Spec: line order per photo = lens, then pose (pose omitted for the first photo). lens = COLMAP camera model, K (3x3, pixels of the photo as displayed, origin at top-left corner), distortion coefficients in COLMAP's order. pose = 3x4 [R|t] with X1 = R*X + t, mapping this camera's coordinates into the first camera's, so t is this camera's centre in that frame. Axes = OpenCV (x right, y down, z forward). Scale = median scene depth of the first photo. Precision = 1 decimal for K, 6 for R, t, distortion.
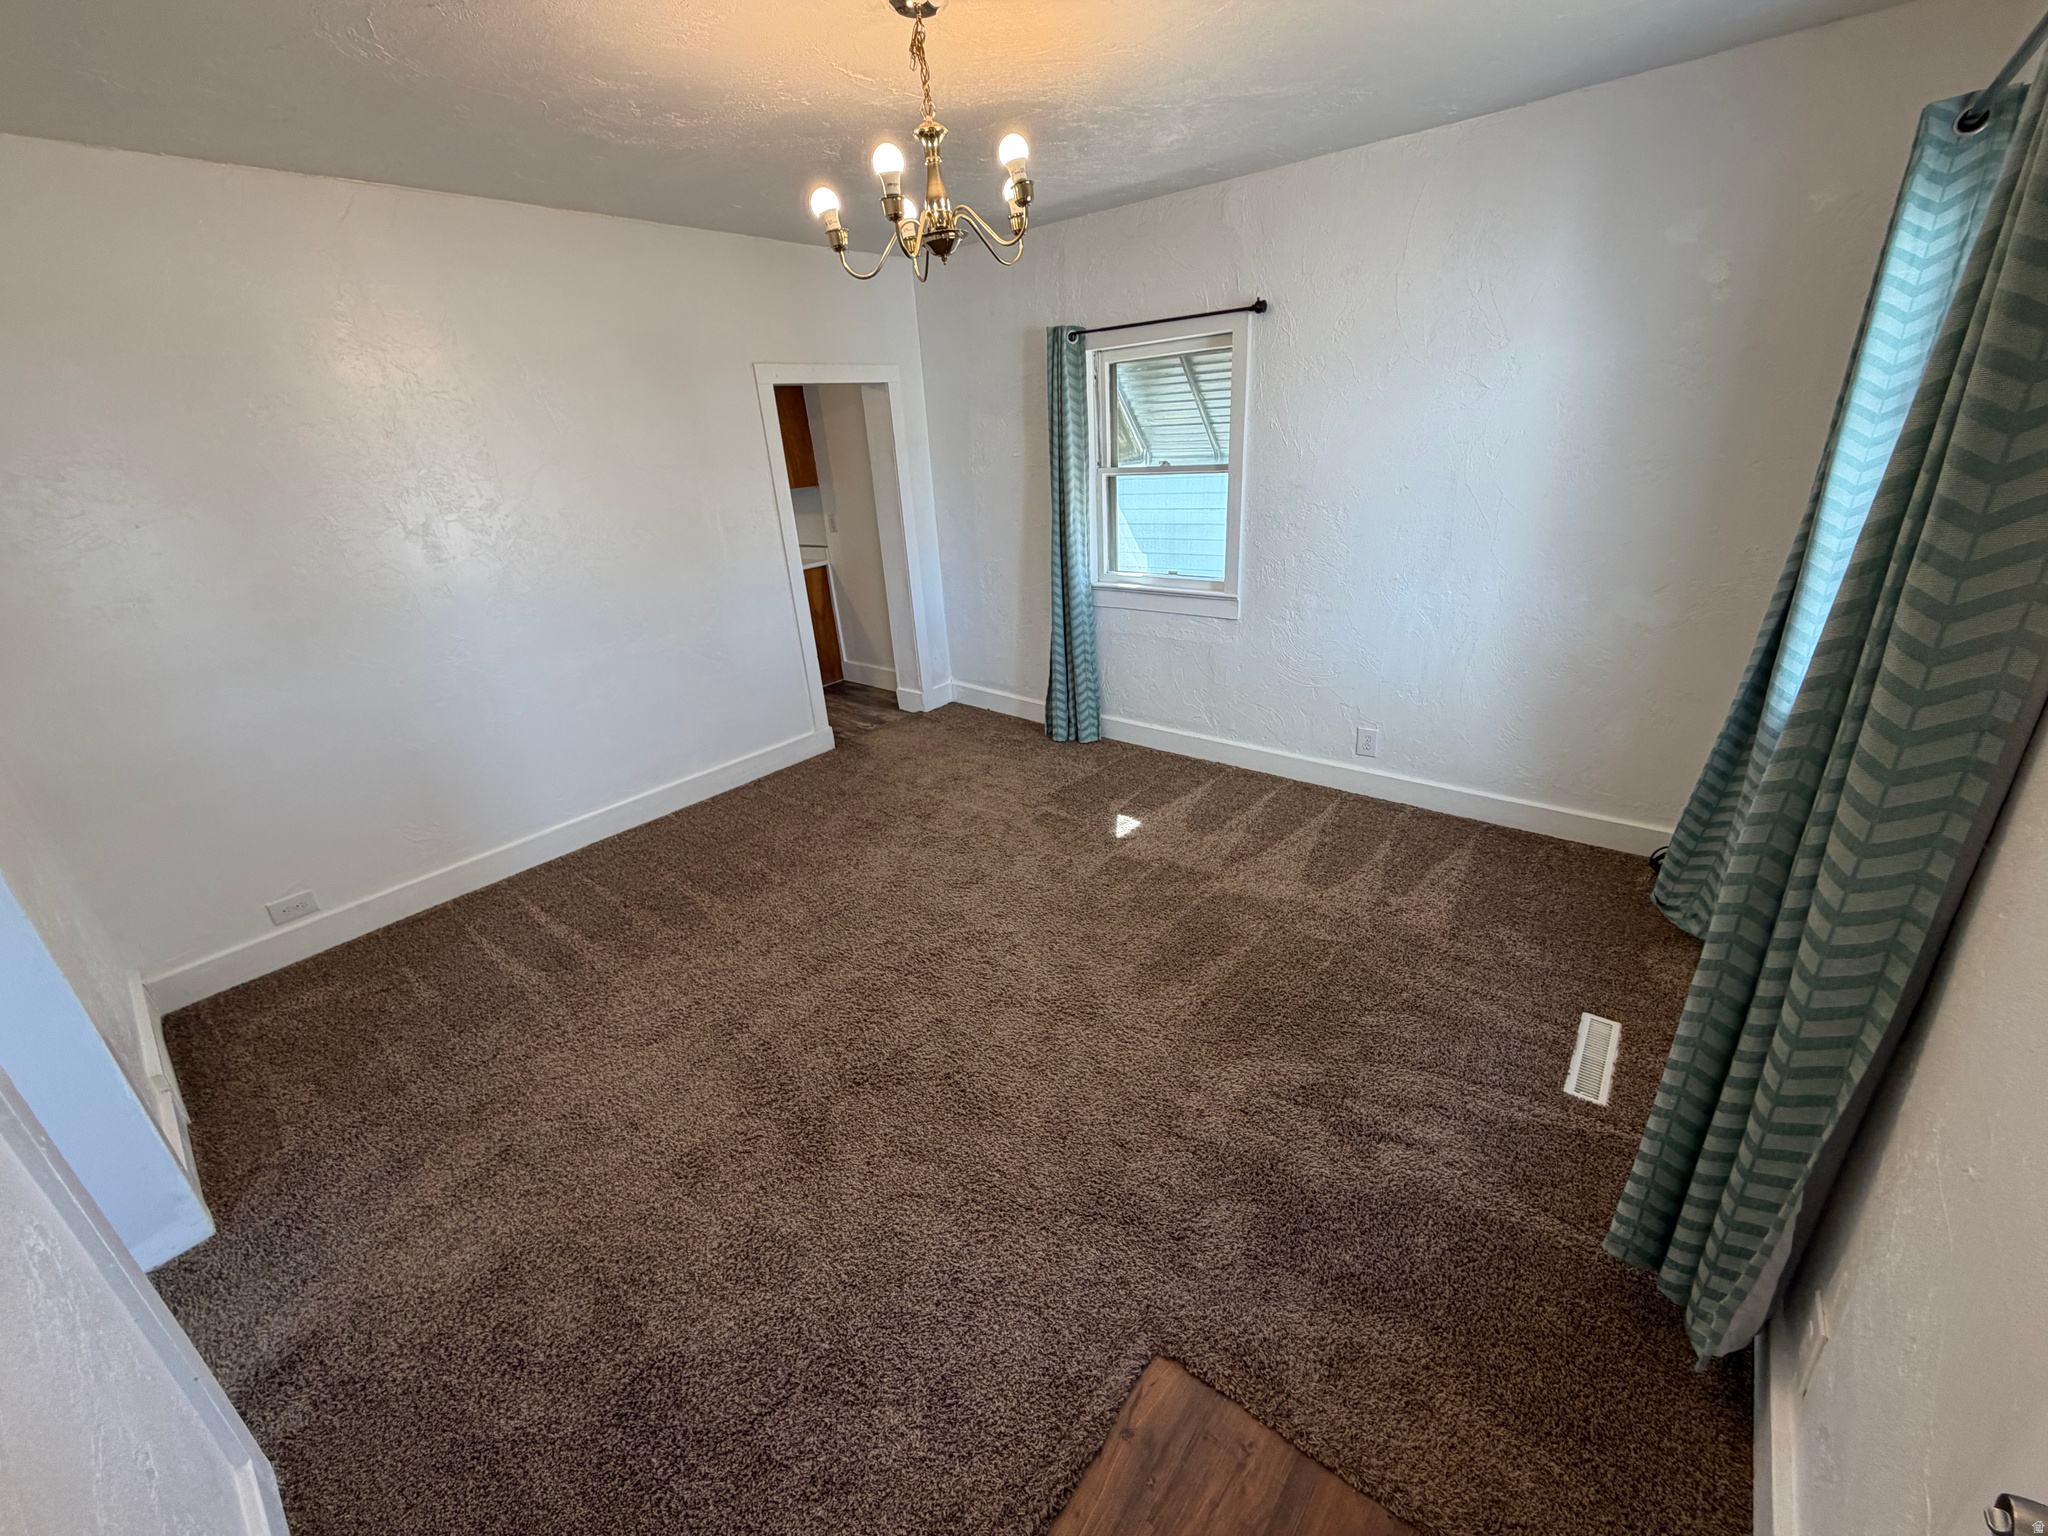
lens RADIAL K [[815.9, 0, 1028.0], [0, 815.9, 764.3], [0, 0, 1]] dist [0.003327, -0.000628]
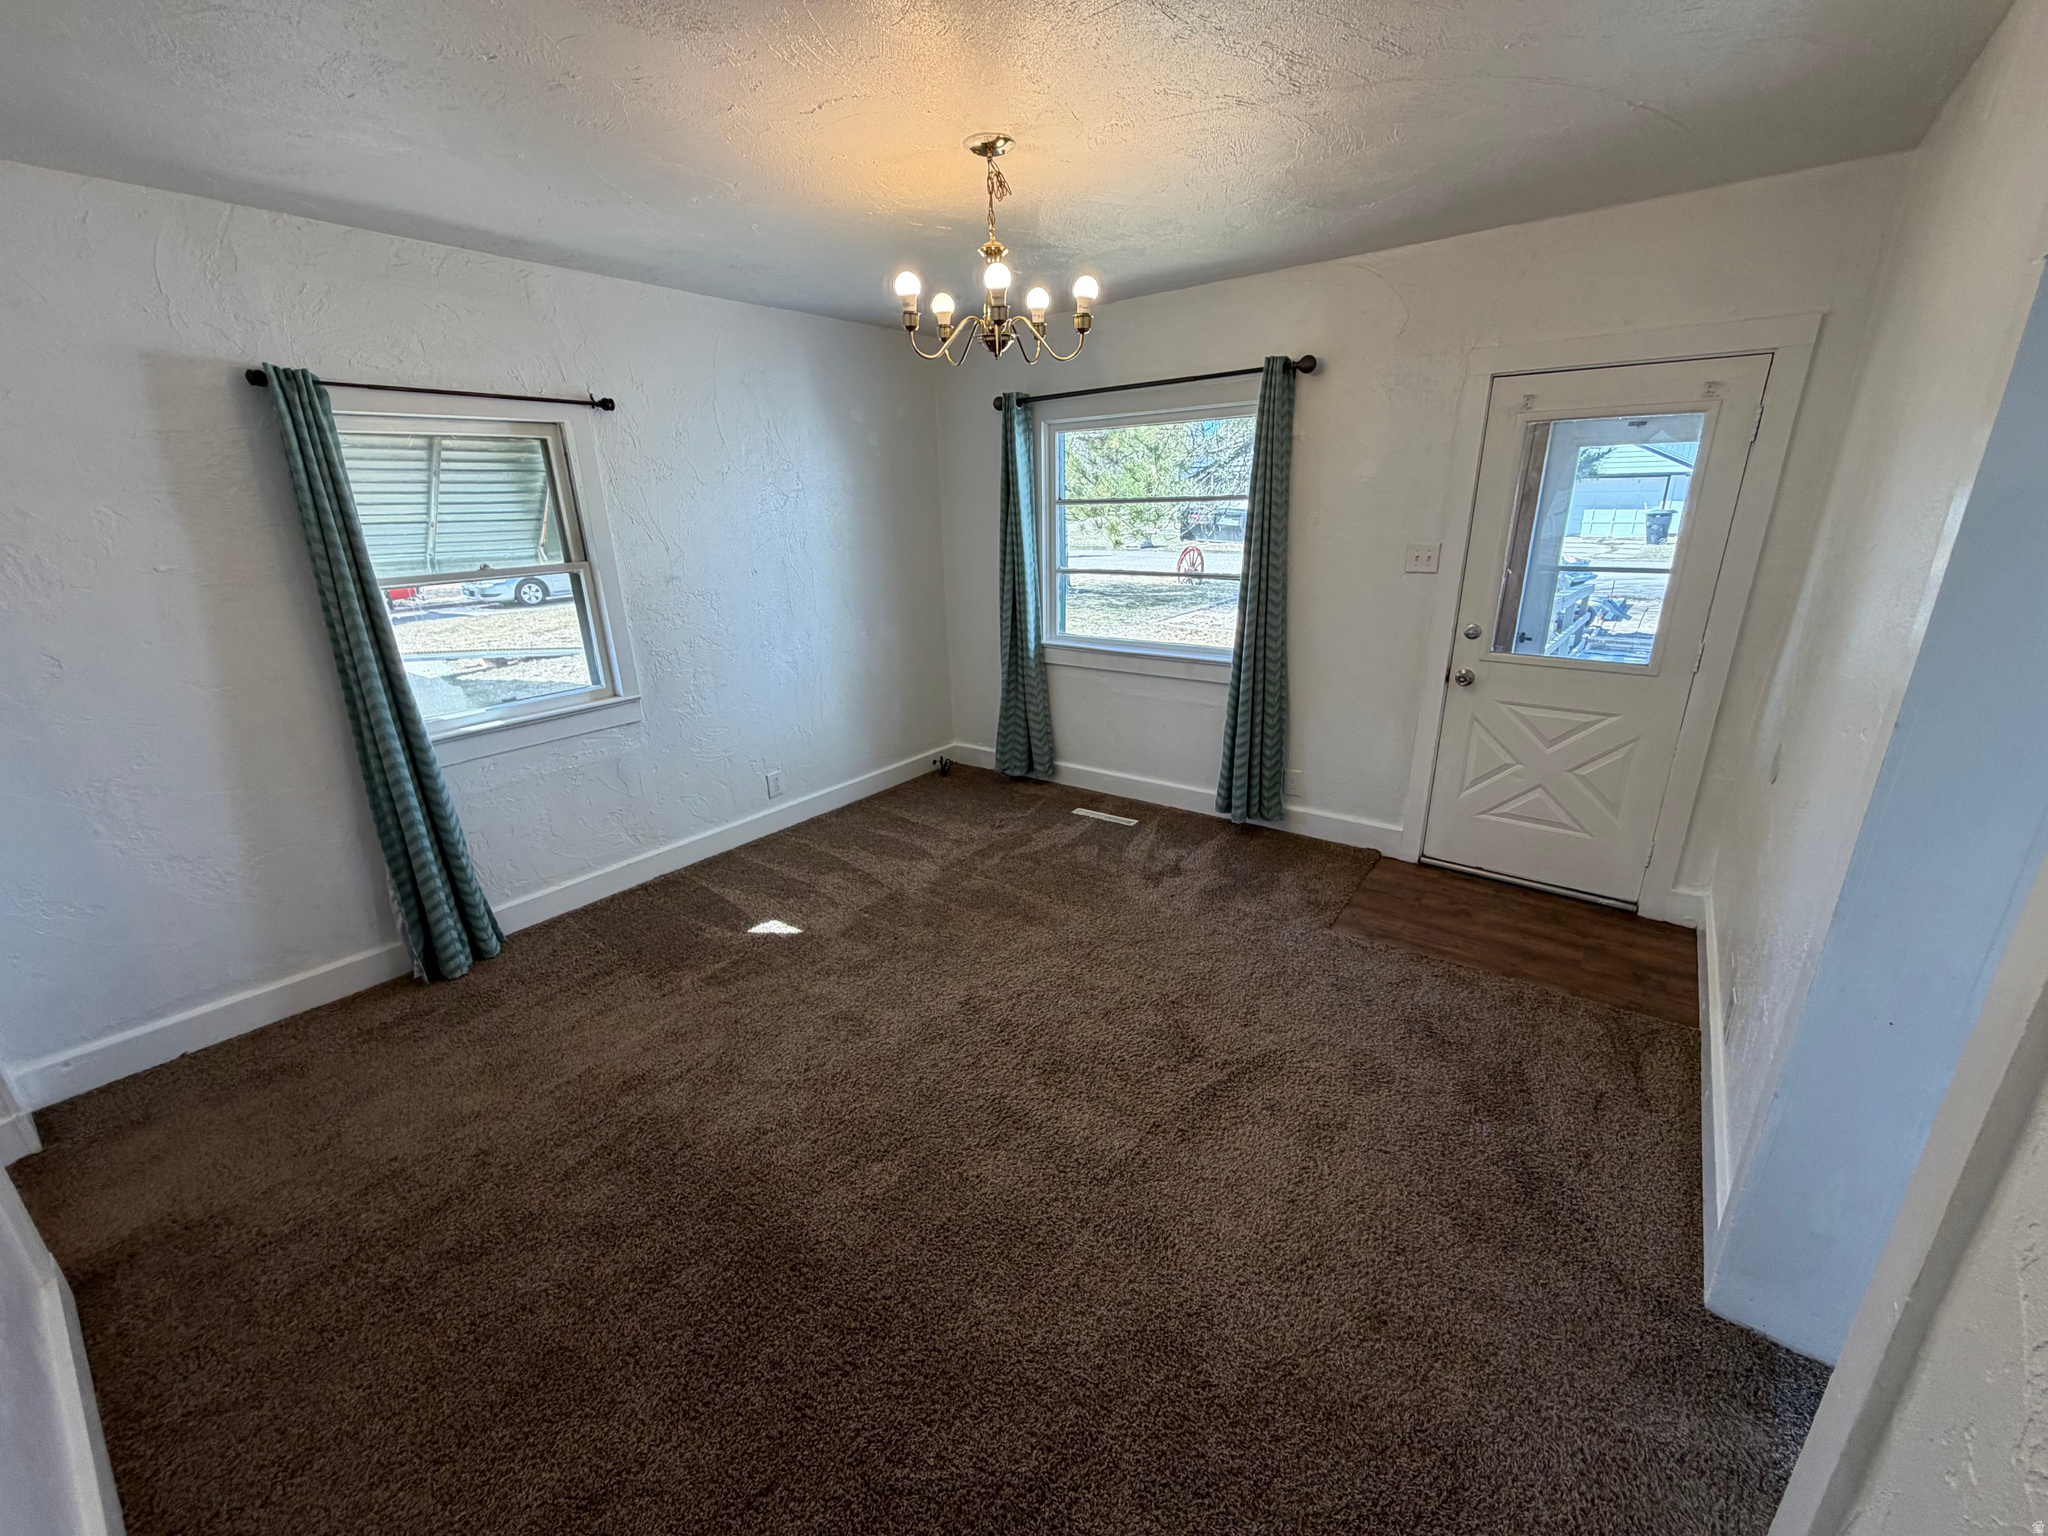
lens RADIAL K [[815.9, 0, 1026.1], [0, 815.9, 766.4], [0, 0, 1]] dist [0.003327, -0.000628]
pose [[-0.039470, -0.265279, 0.963364, -0.785877], [0.397051, 0.880568, 0.258747, -0.229066], [-0.916947, 0.392717, 0.070574, 0.633511]]
